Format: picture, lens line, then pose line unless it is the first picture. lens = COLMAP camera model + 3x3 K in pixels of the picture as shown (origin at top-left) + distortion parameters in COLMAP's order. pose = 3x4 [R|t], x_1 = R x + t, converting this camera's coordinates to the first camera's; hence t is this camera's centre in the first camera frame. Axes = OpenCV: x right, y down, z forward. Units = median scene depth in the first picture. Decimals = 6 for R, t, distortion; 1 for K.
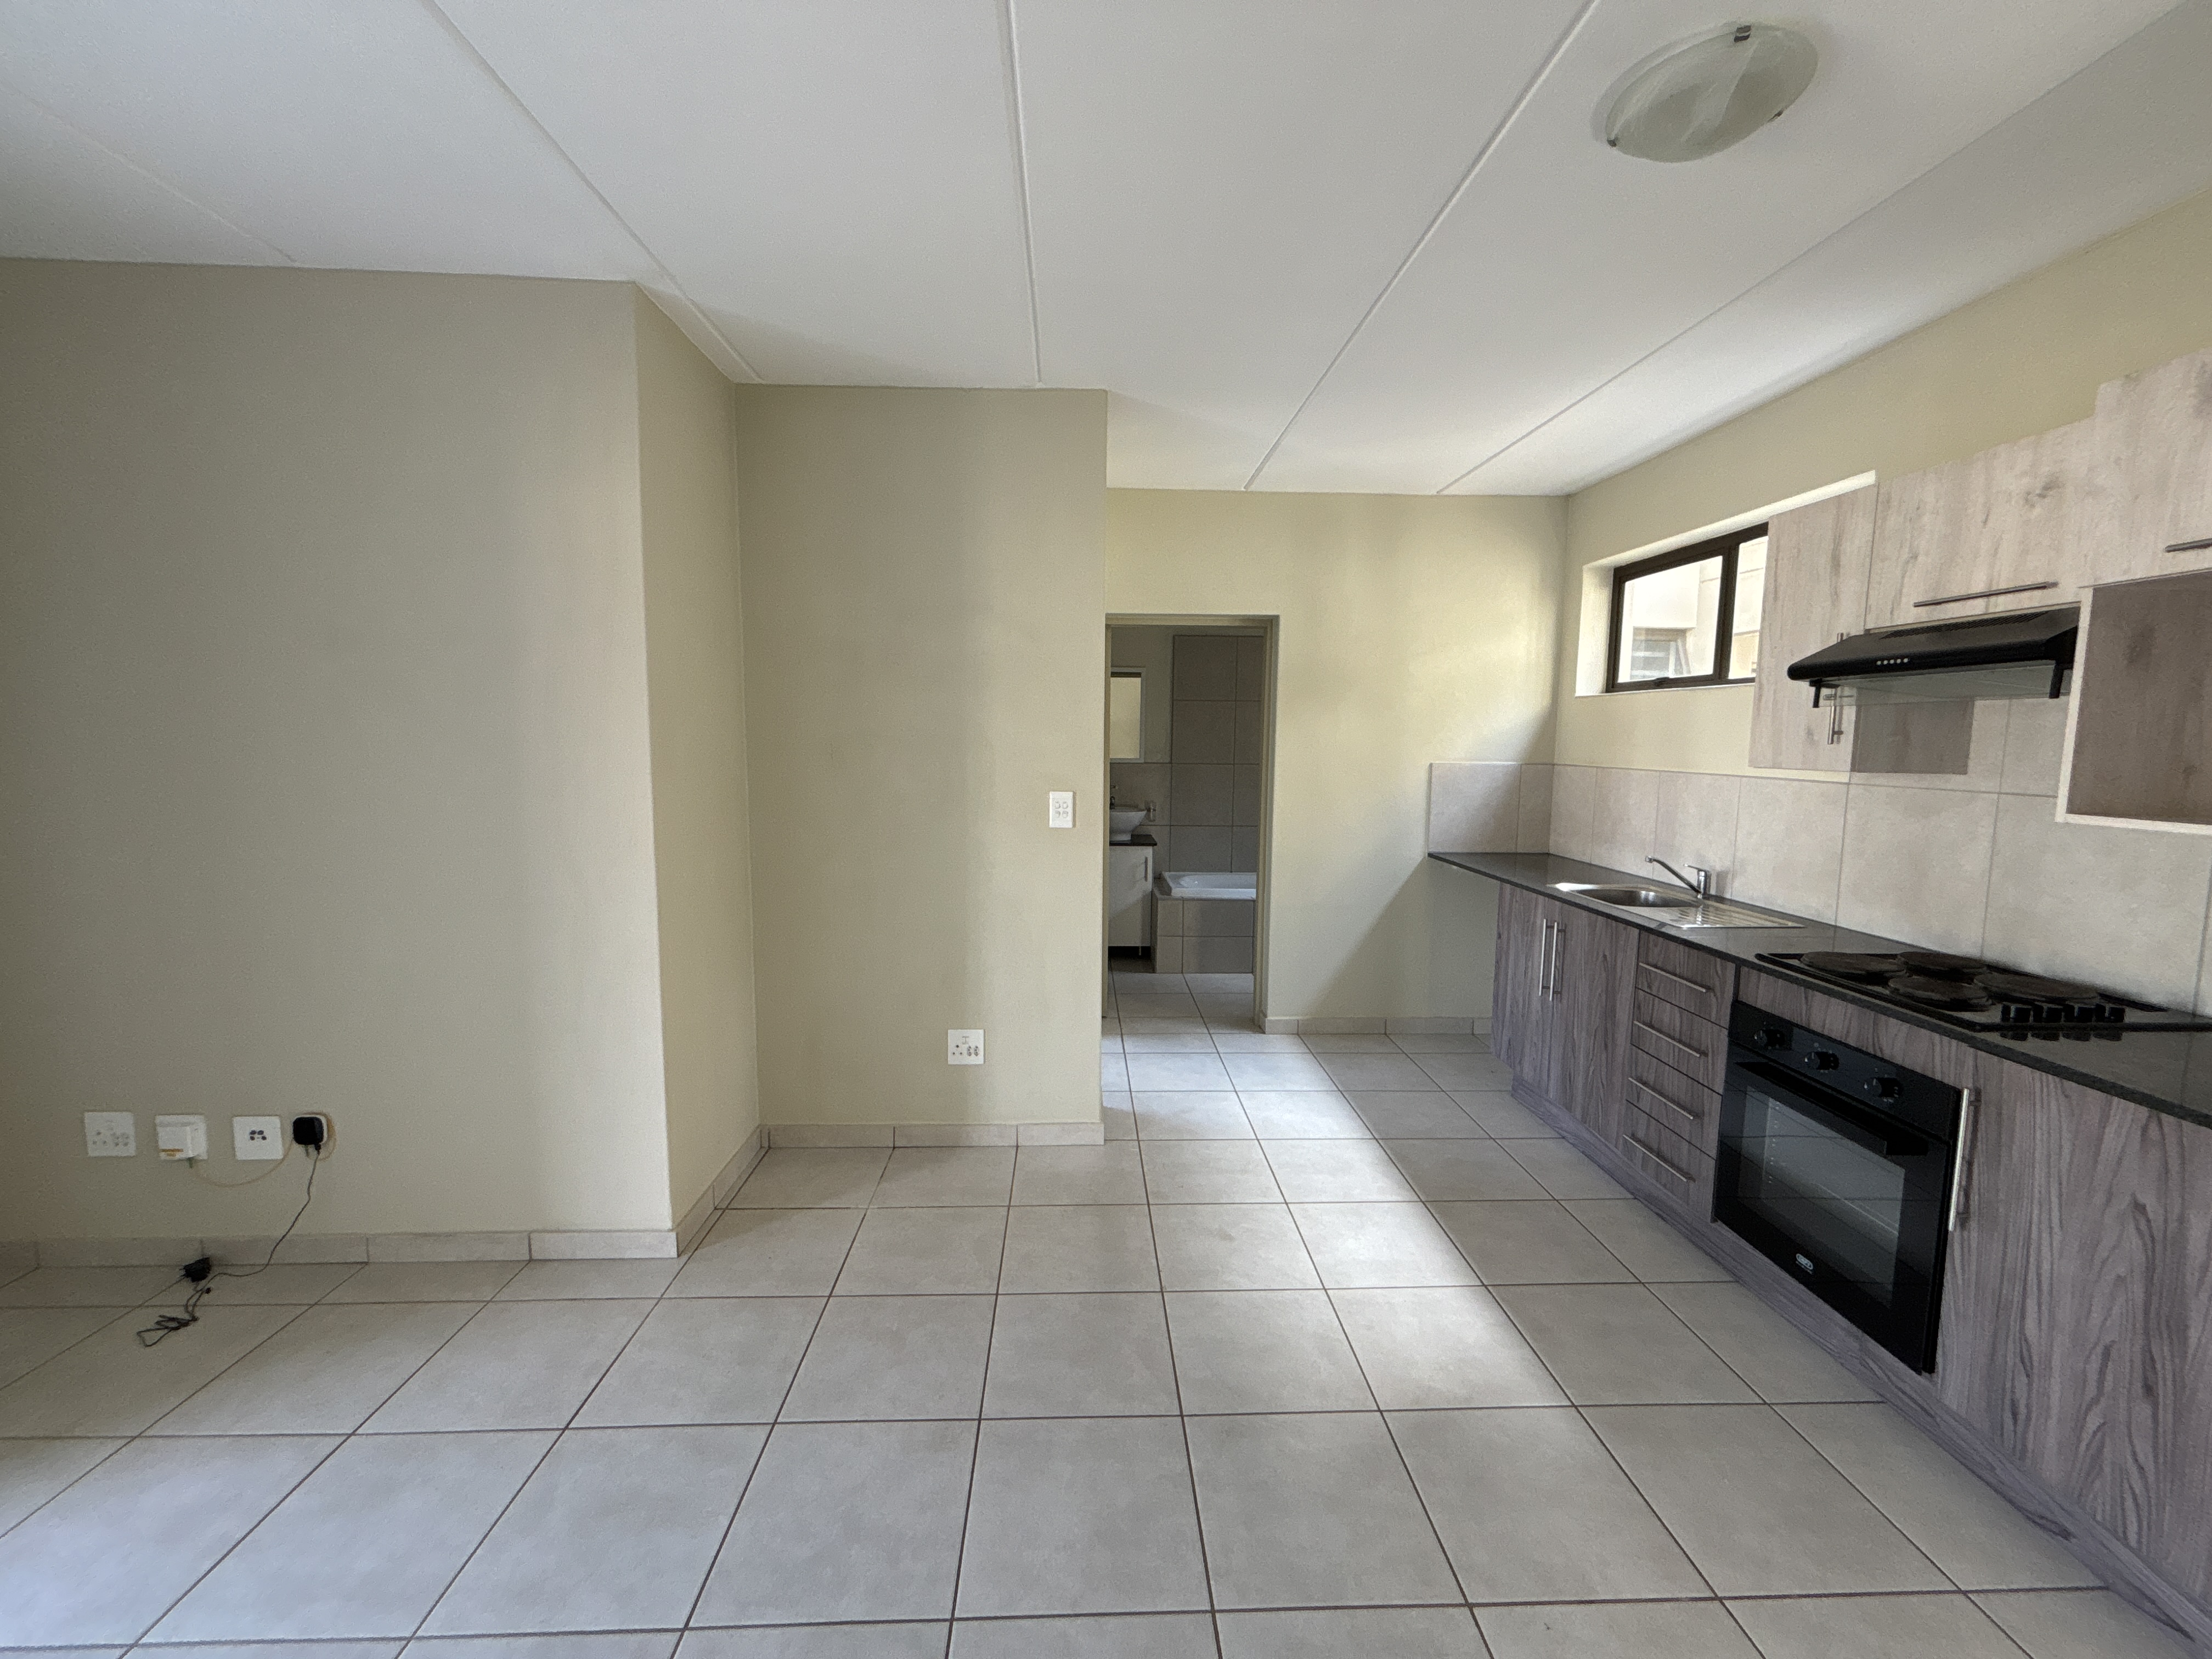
lens RADIAL K [[891.3, 0, 1105.7], [0, 891.3, 819.4], [0, 0, 1]] dist [0.007409, -0.002401]
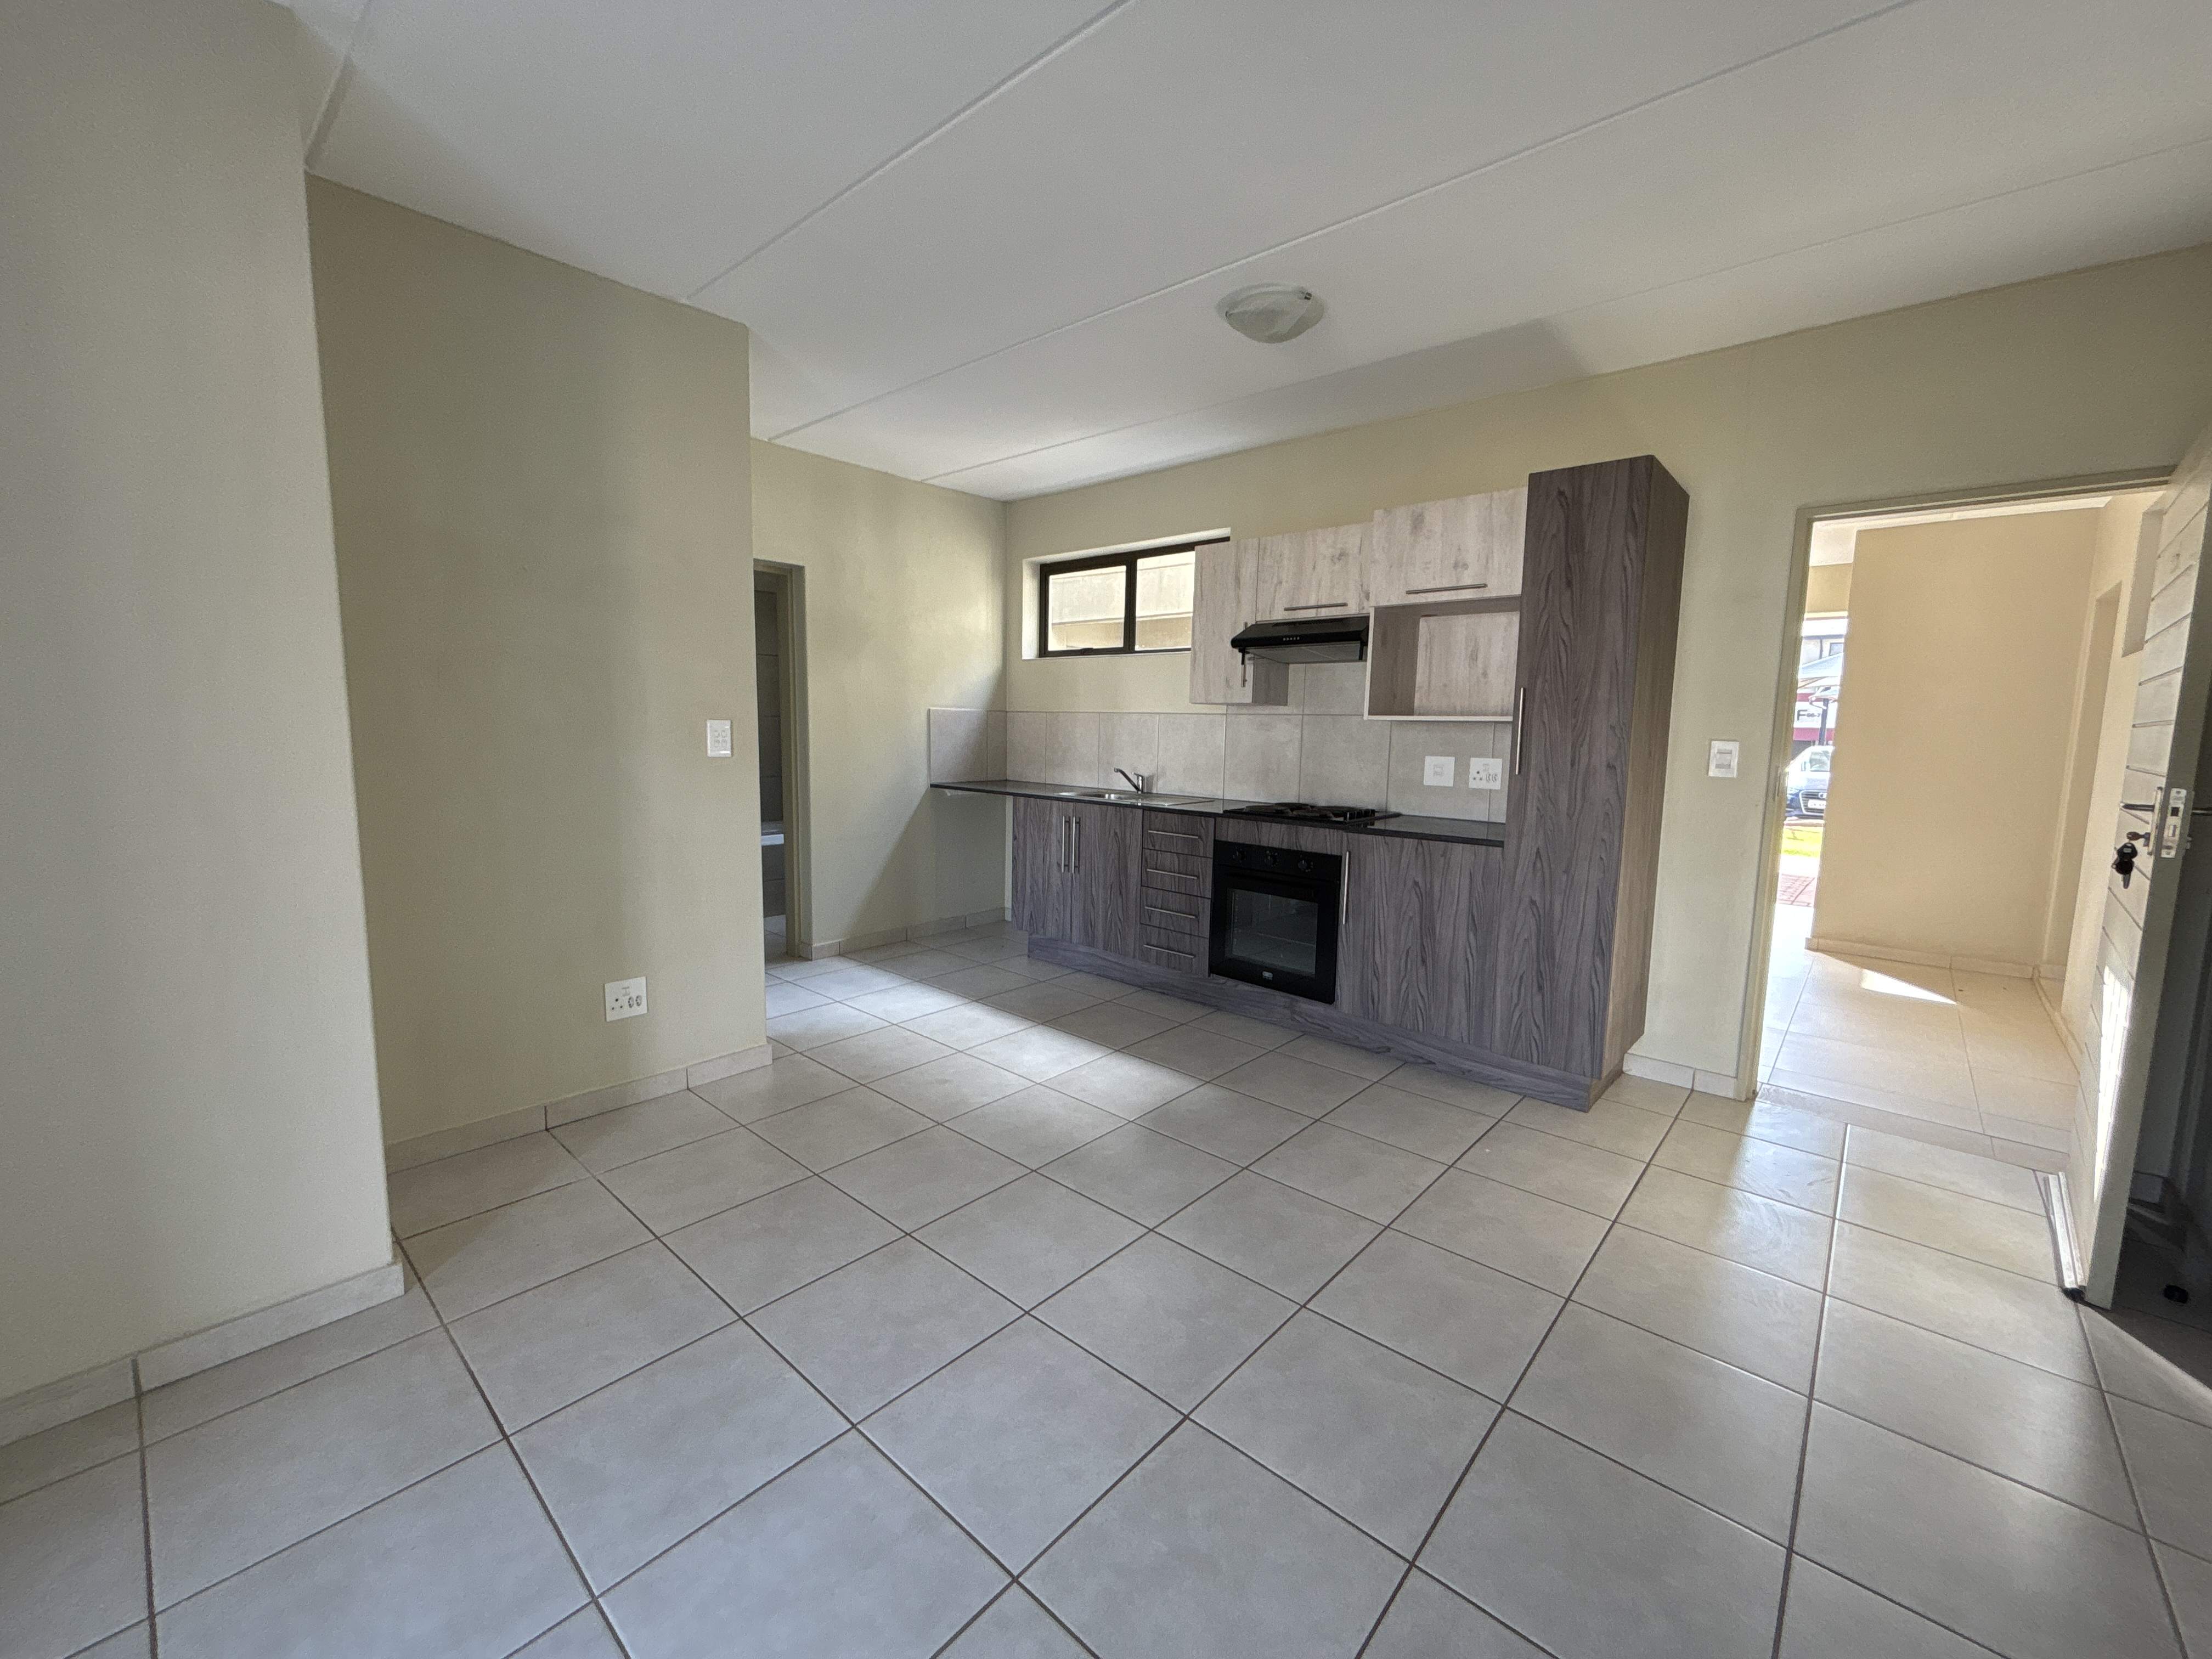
lens RADIAL K [[888.6, 0, 1106.0], [0, 888.6, 829.5], [0, 0, 1]] dist [0.007562, -0.000392]
pose [[0.689681, -0.083220, 0.719315, -0.588701], [0.056037, 0.996529, 0.061564, 0.065395], [-0.721941, -0.002151, 0.691951, 0.003117]]
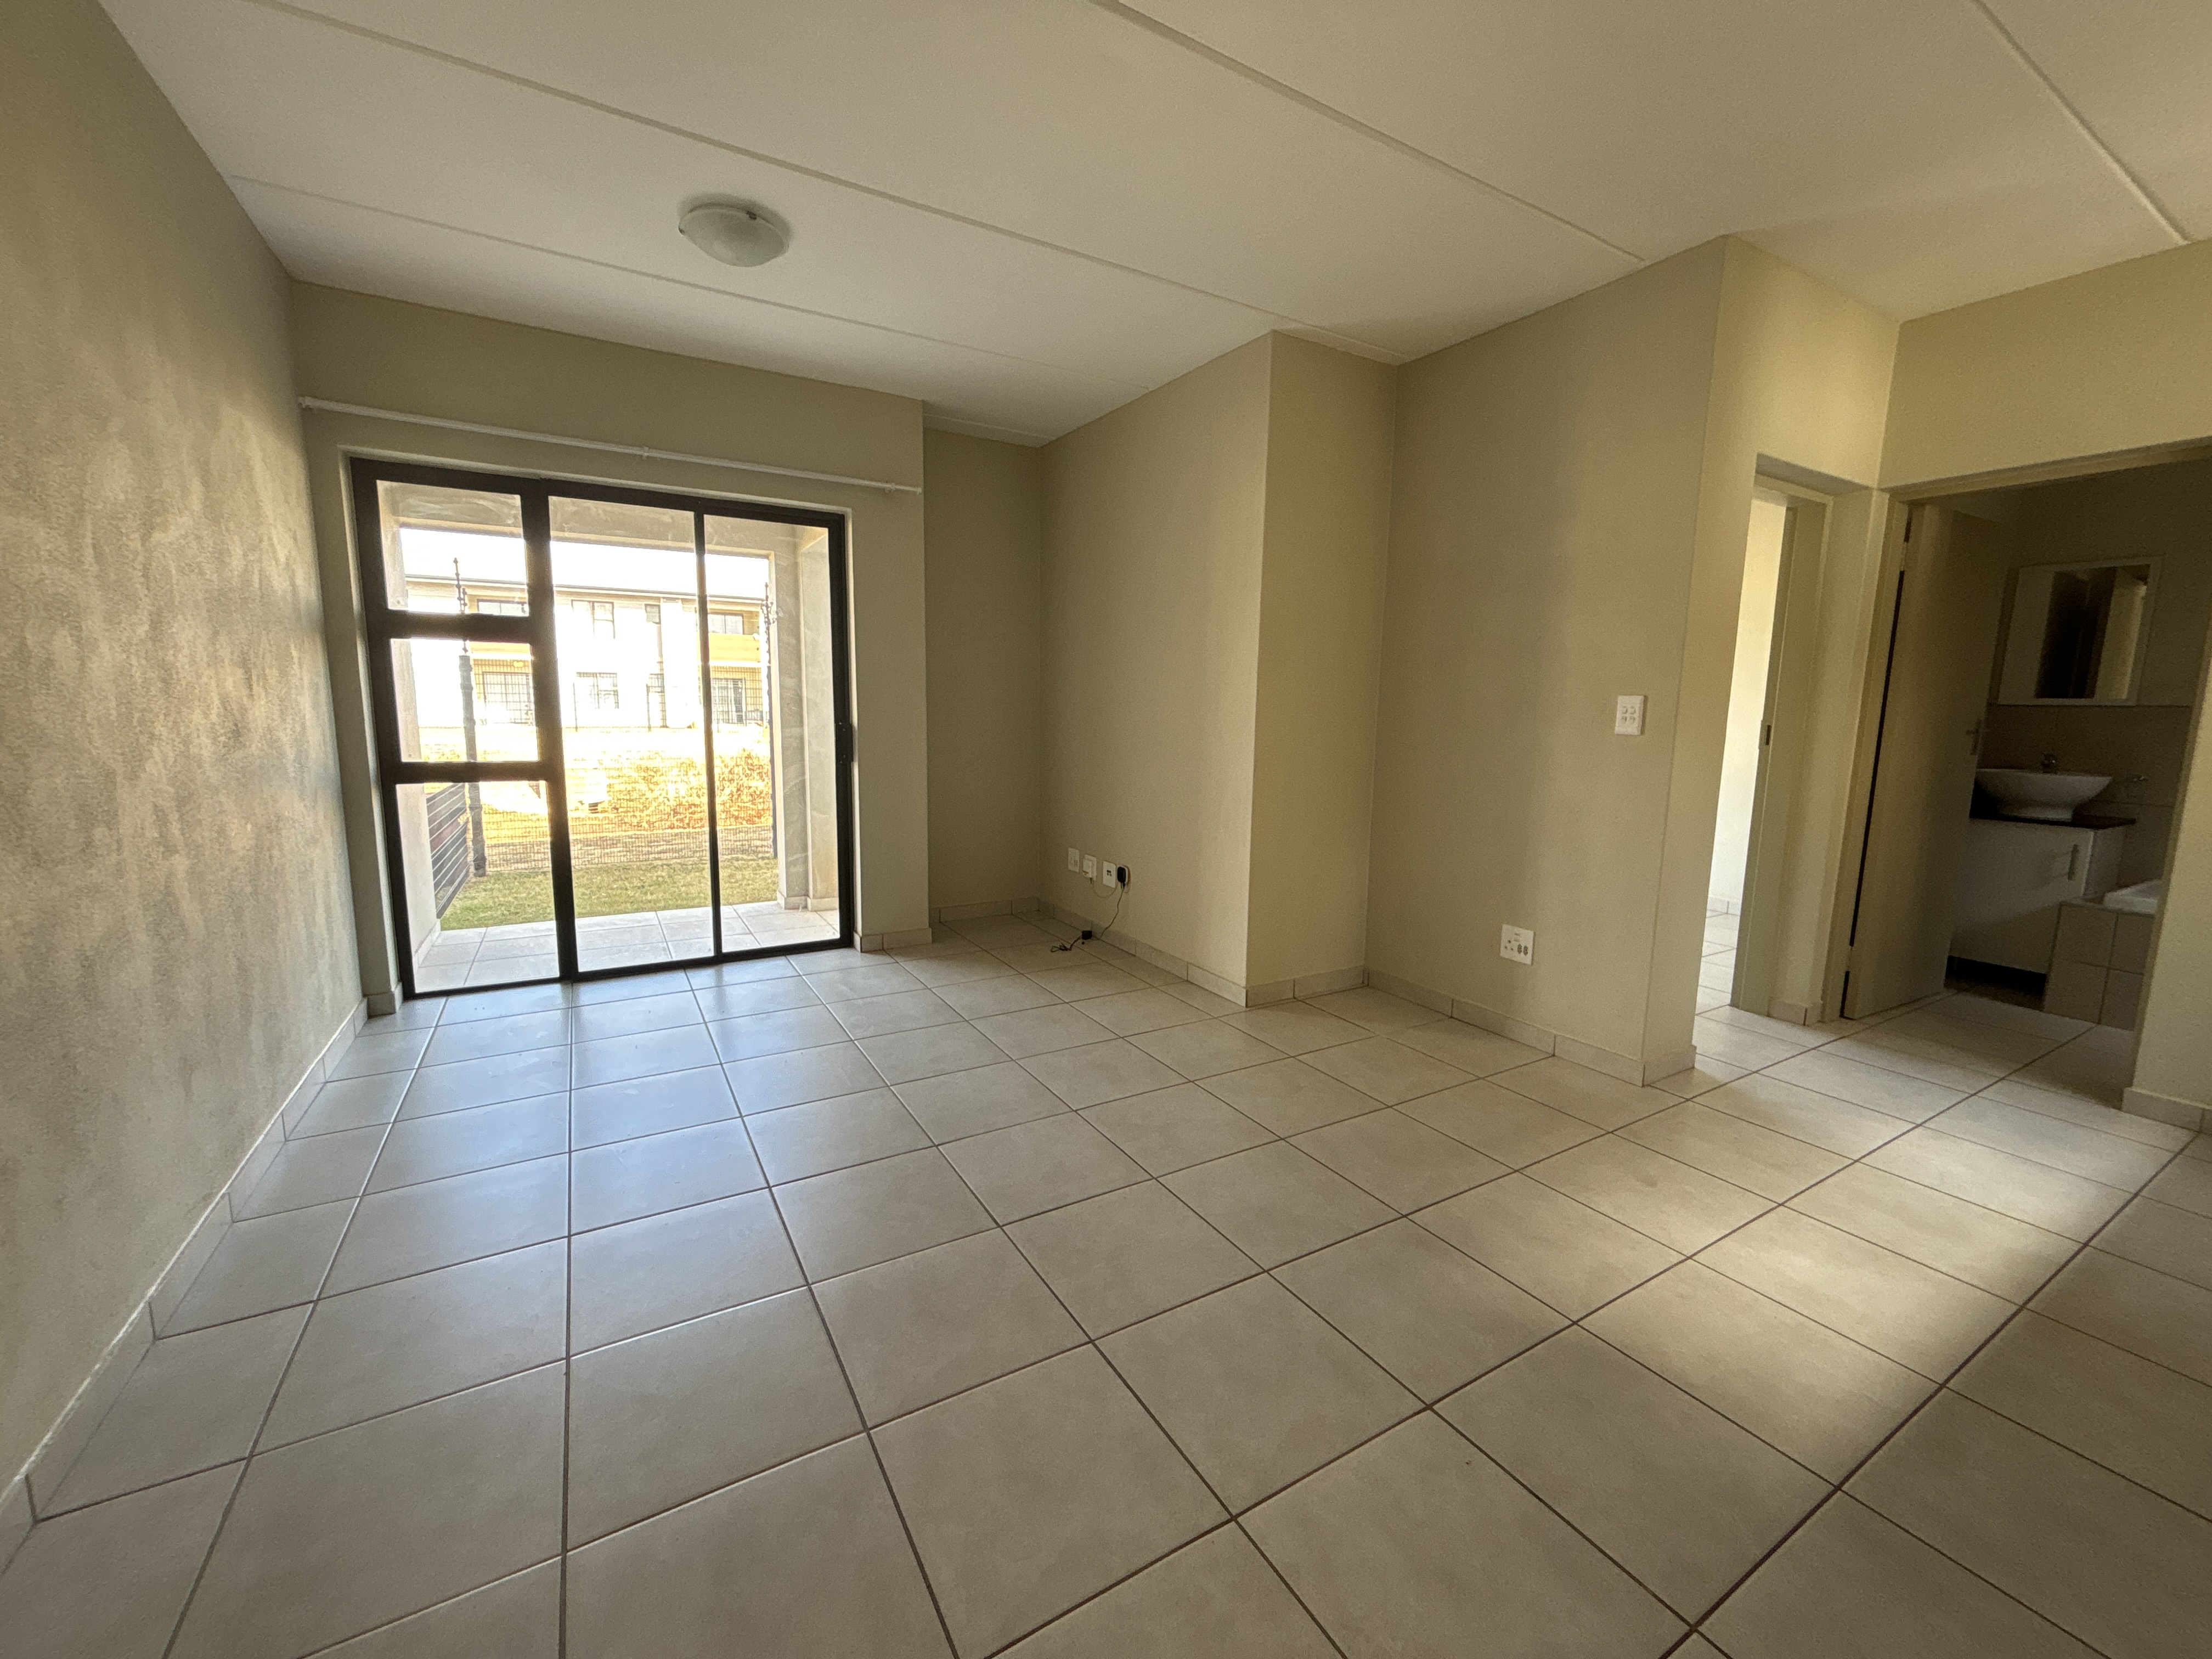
lens RADIAL K [[891.3, 0, 1105.7], [0, 891.3, 819.4], [0, 0, 1]] dist [0.007409, -0.002401]
pose [[0.473467, 0.111767, -0.873692, 0.649240], [-0.097368, 0.992479, 0.074198, 0.101469], [0.875413, 0.049939, 0.480789, 0.089109]]
